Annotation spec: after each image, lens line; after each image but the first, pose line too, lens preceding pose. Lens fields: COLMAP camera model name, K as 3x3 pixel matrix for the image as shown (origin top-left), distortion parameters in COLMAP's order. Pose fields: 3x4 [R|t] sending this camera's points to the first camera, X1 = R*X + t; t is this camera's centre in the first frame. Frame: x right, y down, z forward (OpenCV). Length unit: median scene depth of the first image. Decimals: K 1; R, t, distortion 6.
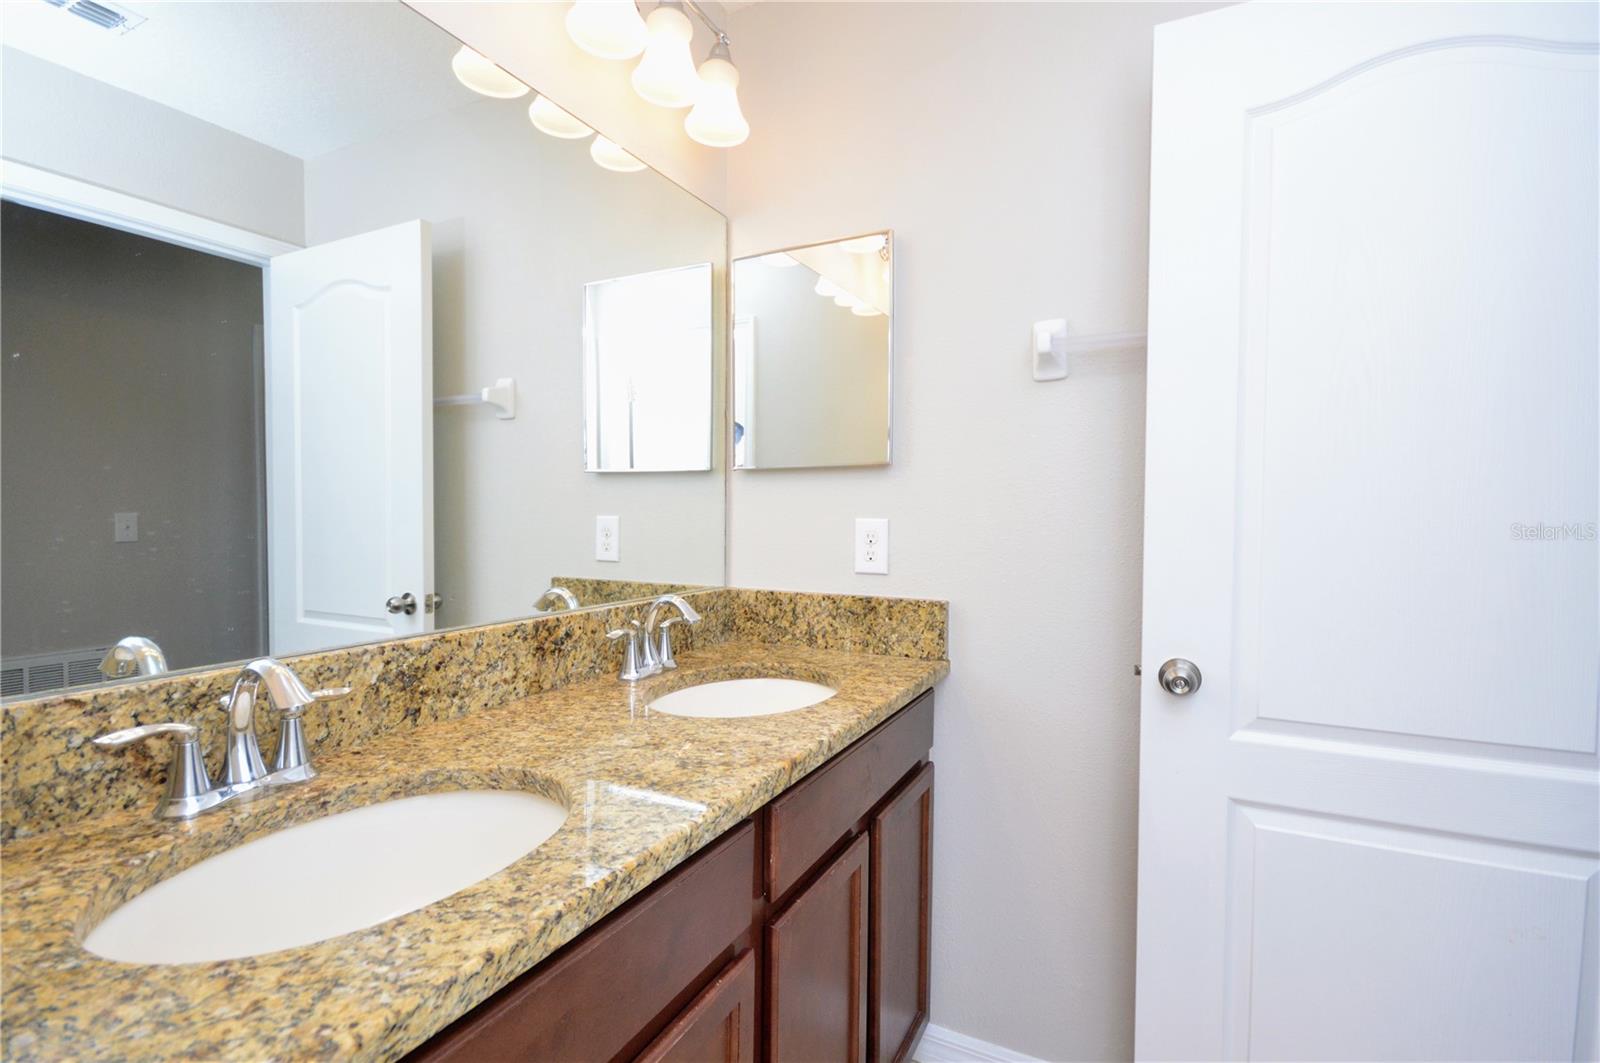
lens RADIAL K [[710.0, 0, 799.9], [0, 710.0, 530.3], [0, 0, 1]] dist [0.004296, -0.006001]
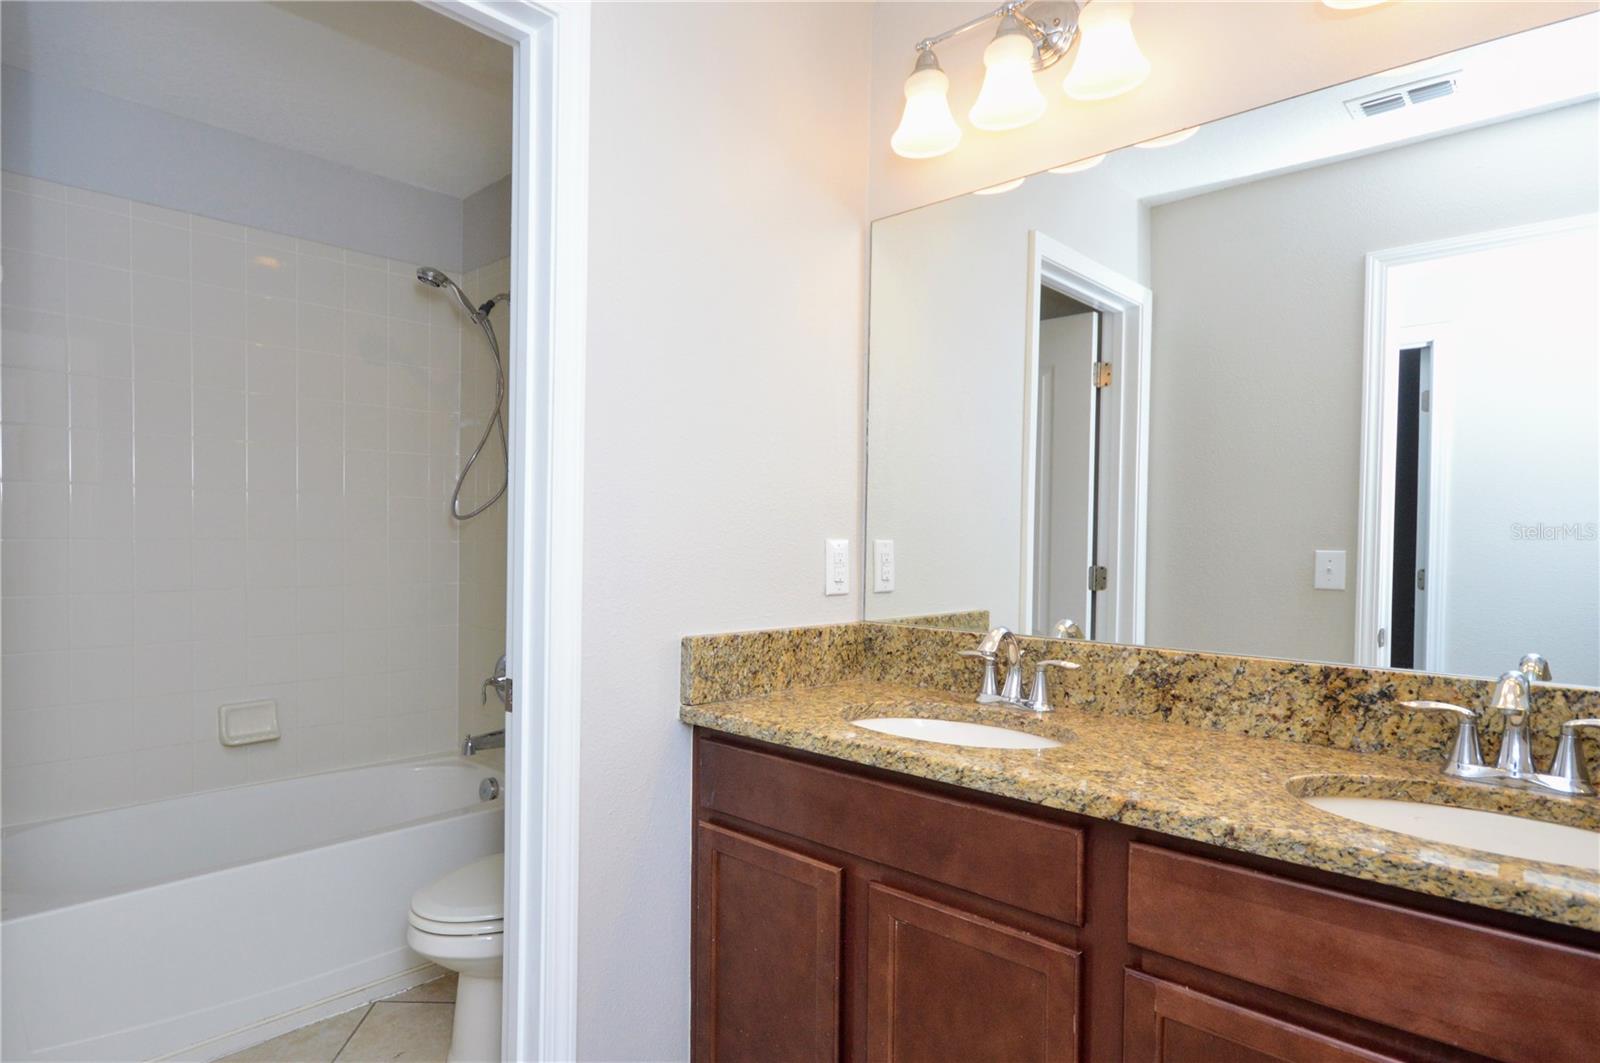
lens RADIAL K [[912.8, 0, 798.2], [0, 912.8, 539.5], [0, 0, 1]] dist [-0.000441, 0.000083]
pose [[-0.214126, -0.013106, -0.976718, 1.115492], [-0.041563, 0.999127, -0.004295, -0.002656], [0.975921, 0.039676, -0.214484, 0.701996]]
